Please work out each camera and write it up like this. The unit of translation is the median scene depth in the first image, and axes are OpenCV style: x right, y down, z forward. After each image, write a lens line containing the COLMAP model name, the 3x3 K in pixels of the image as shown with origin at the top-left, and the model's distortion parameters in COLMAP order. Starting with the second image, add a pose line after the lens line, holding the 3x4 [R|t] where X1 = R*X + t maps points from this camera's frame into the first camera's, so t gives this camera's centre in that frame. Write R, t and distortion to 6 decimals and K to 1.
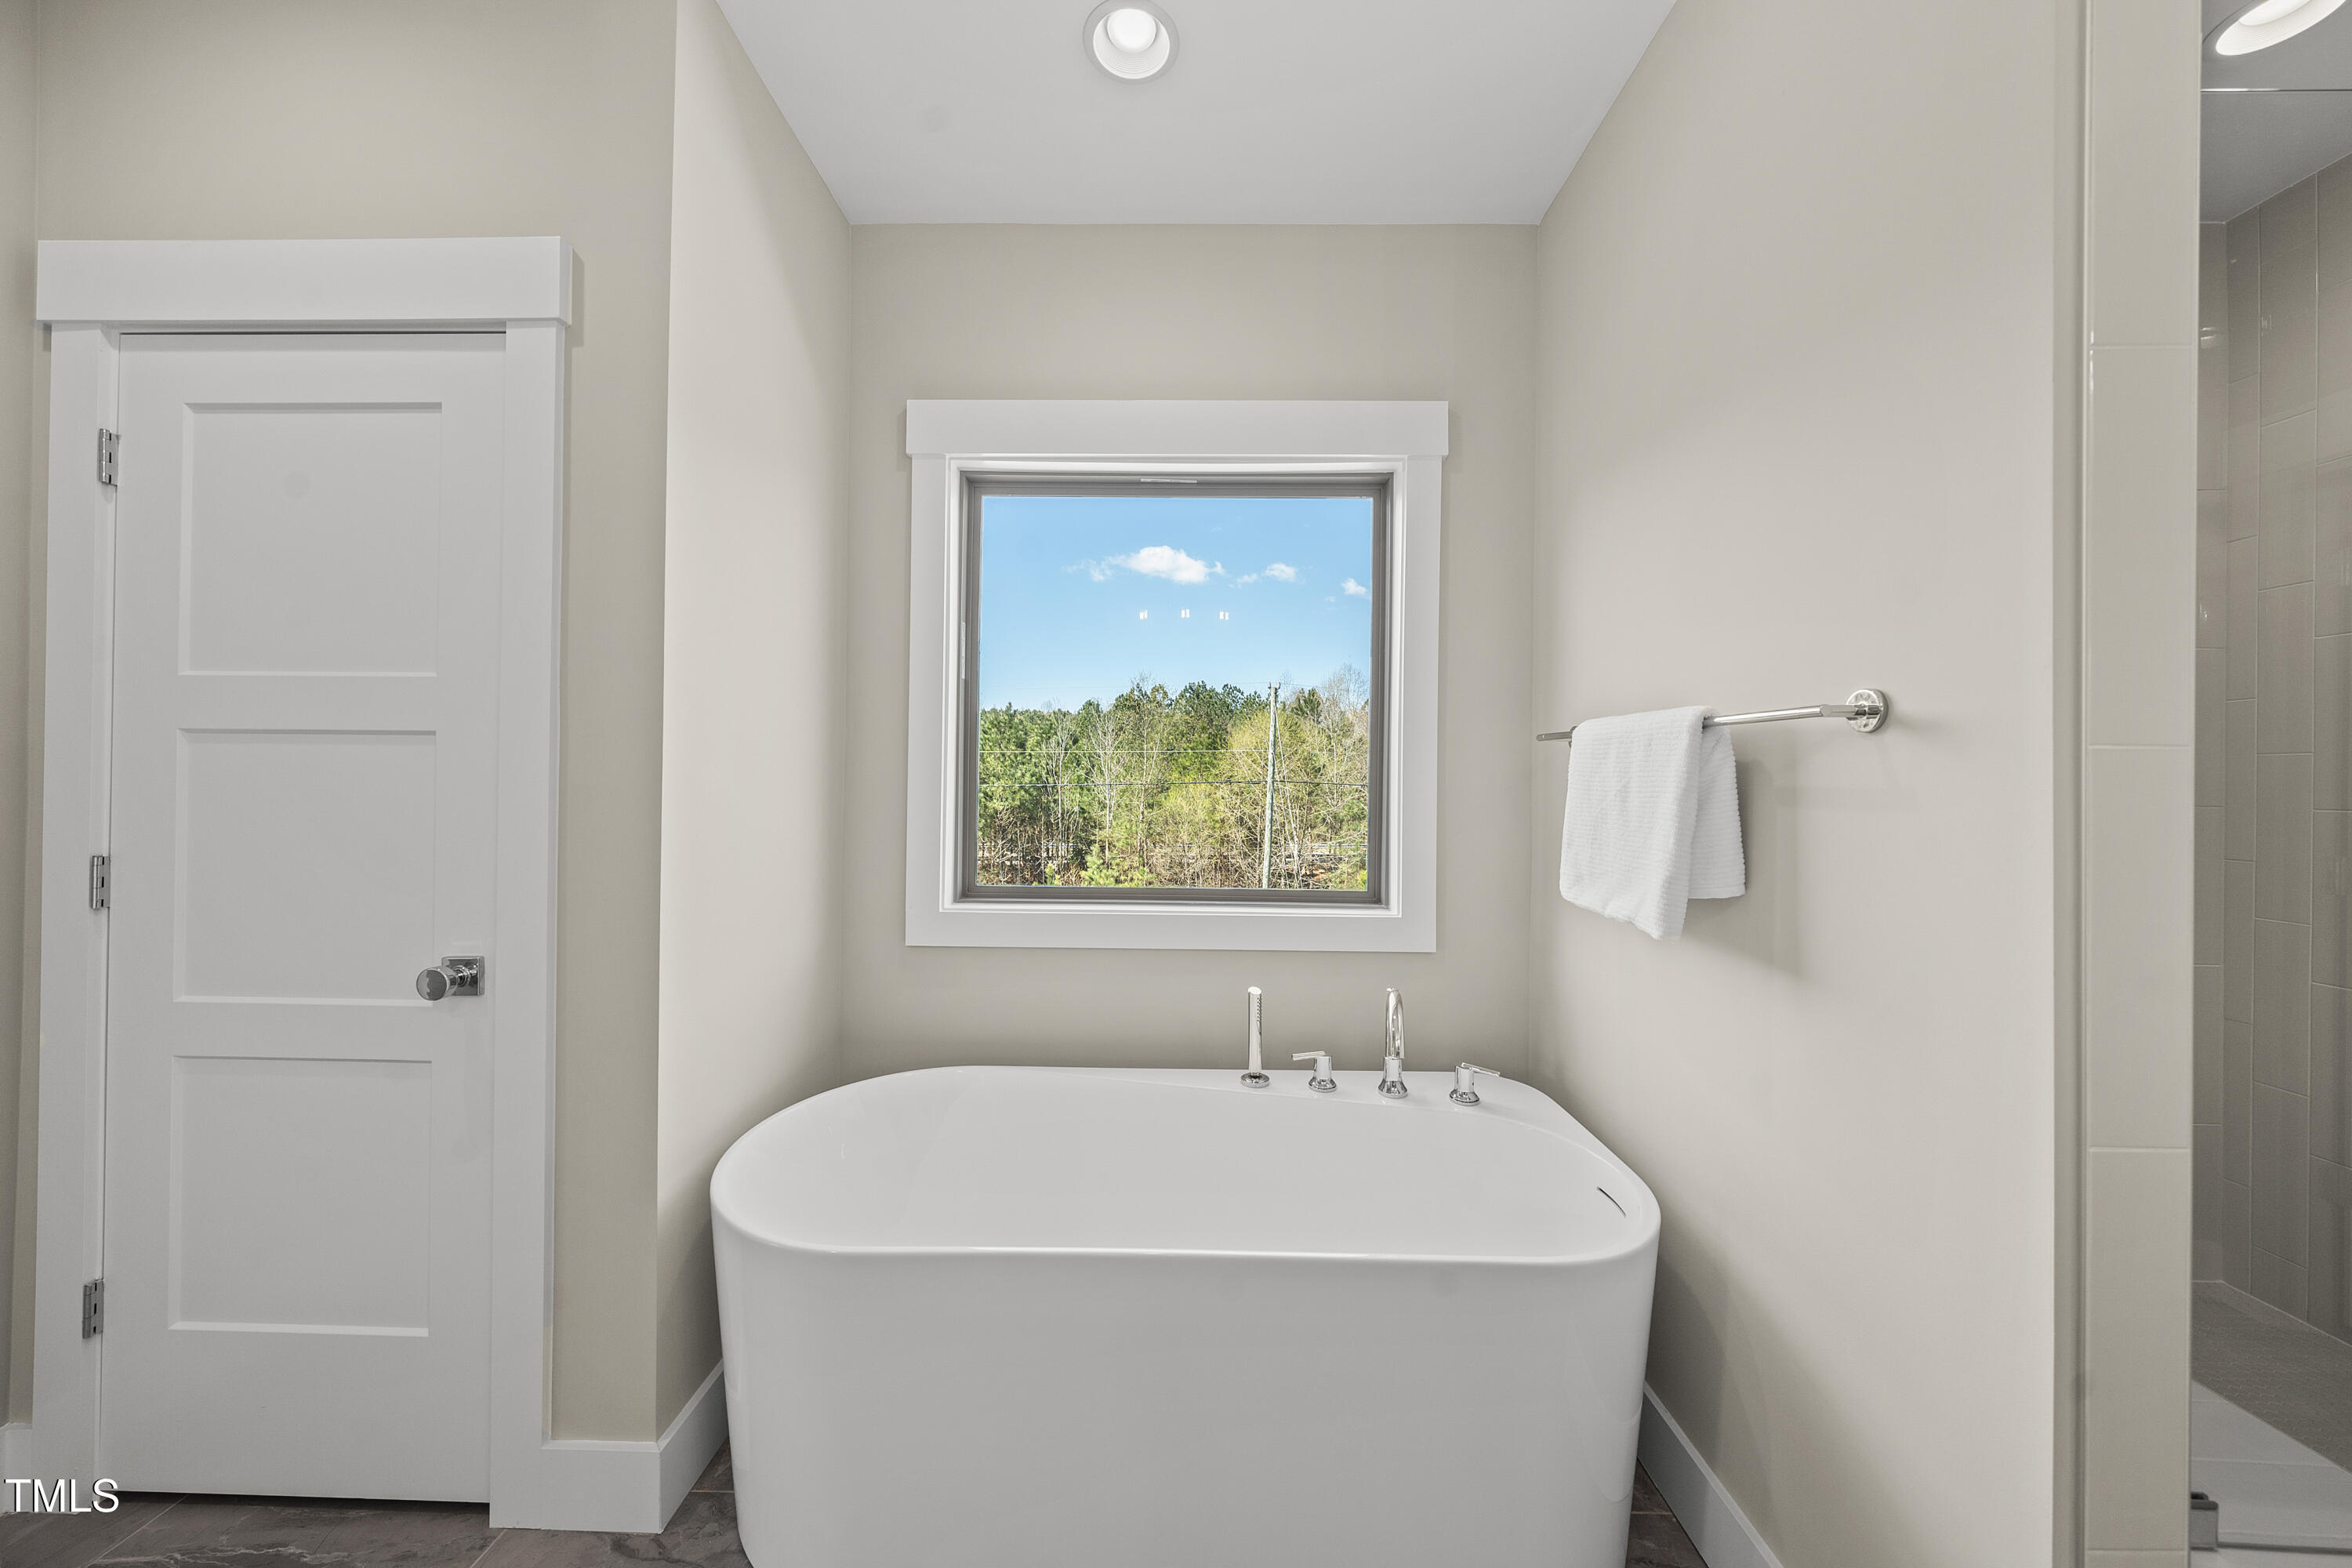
lens RADIAL K [[797.6, 0, 1178.3], [0, 797.6, 778.0], [0, 0, 1]] dist [-0.000562, 0.000110]
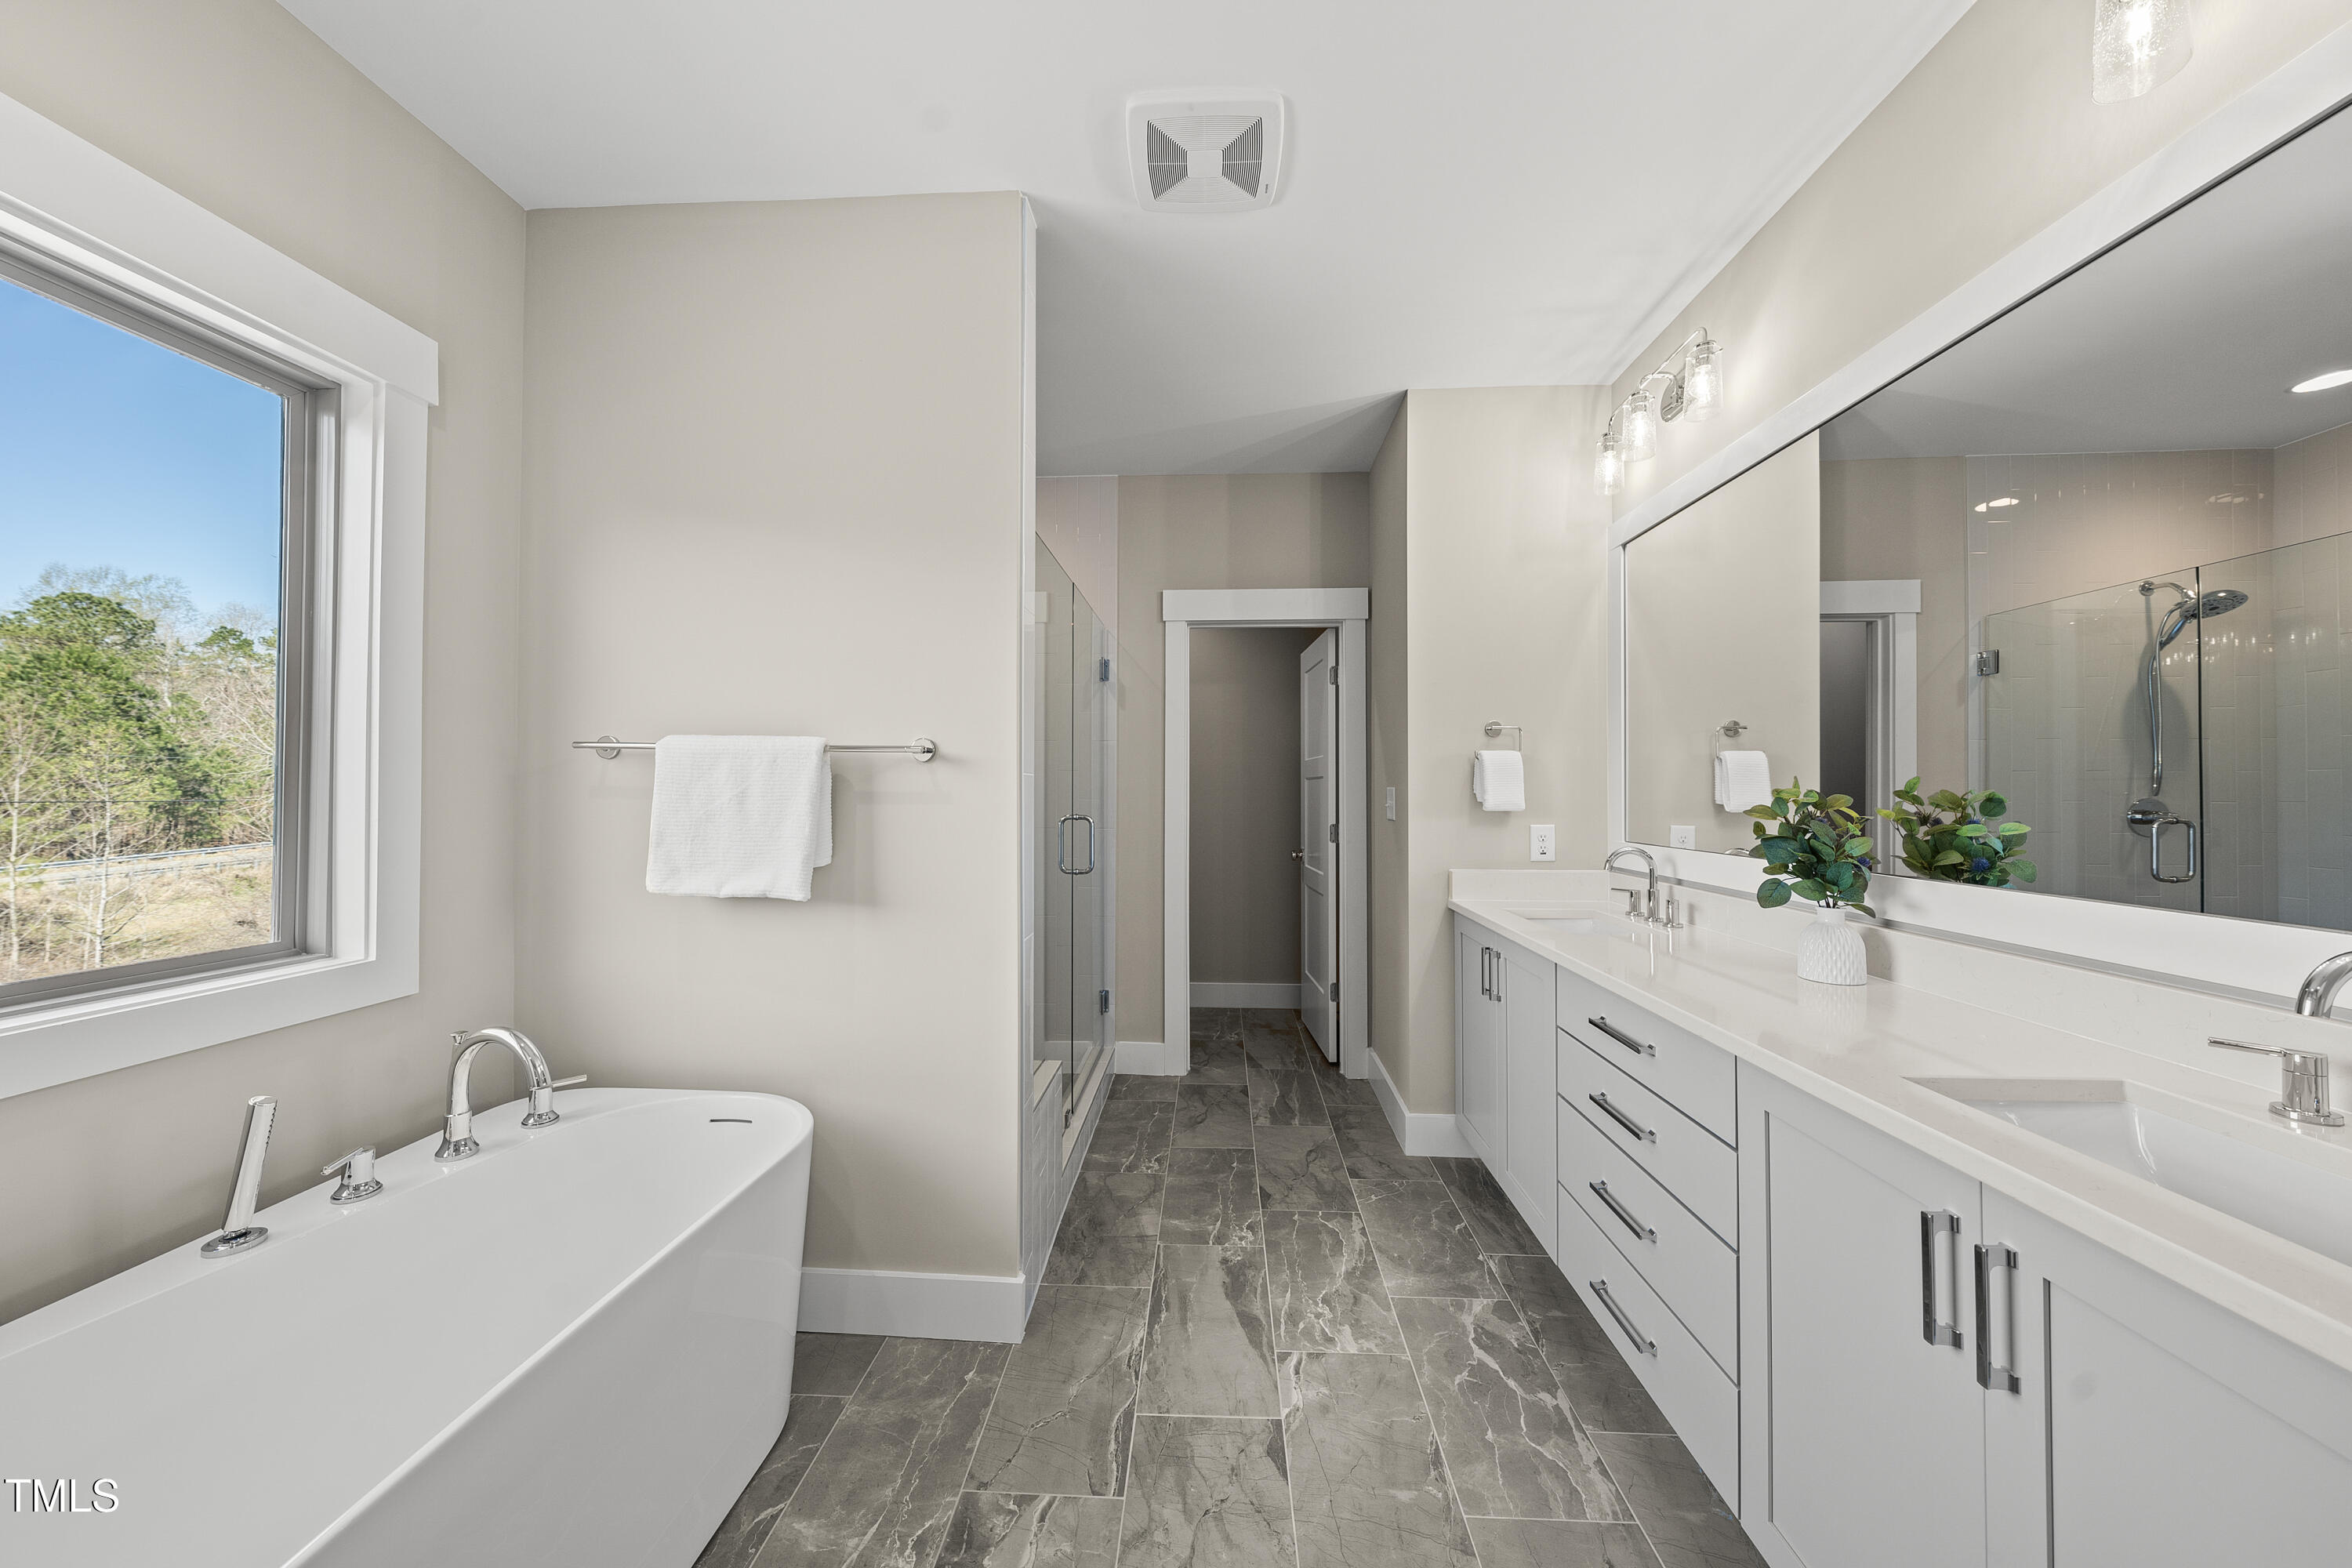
lens RADIAL K [[797.6, 0, 1179.2], [0, 797.6, 788.6], [0, 0, 1]] dist [-0.000562, 0.000110]
pose [[0.034190, -0.003984, 0.999407, -0.566681], [-0.002509, 0.999989, 0.004072, -0.002239], [-0.999412, -0.002647, 0.034179, 0.203039]]
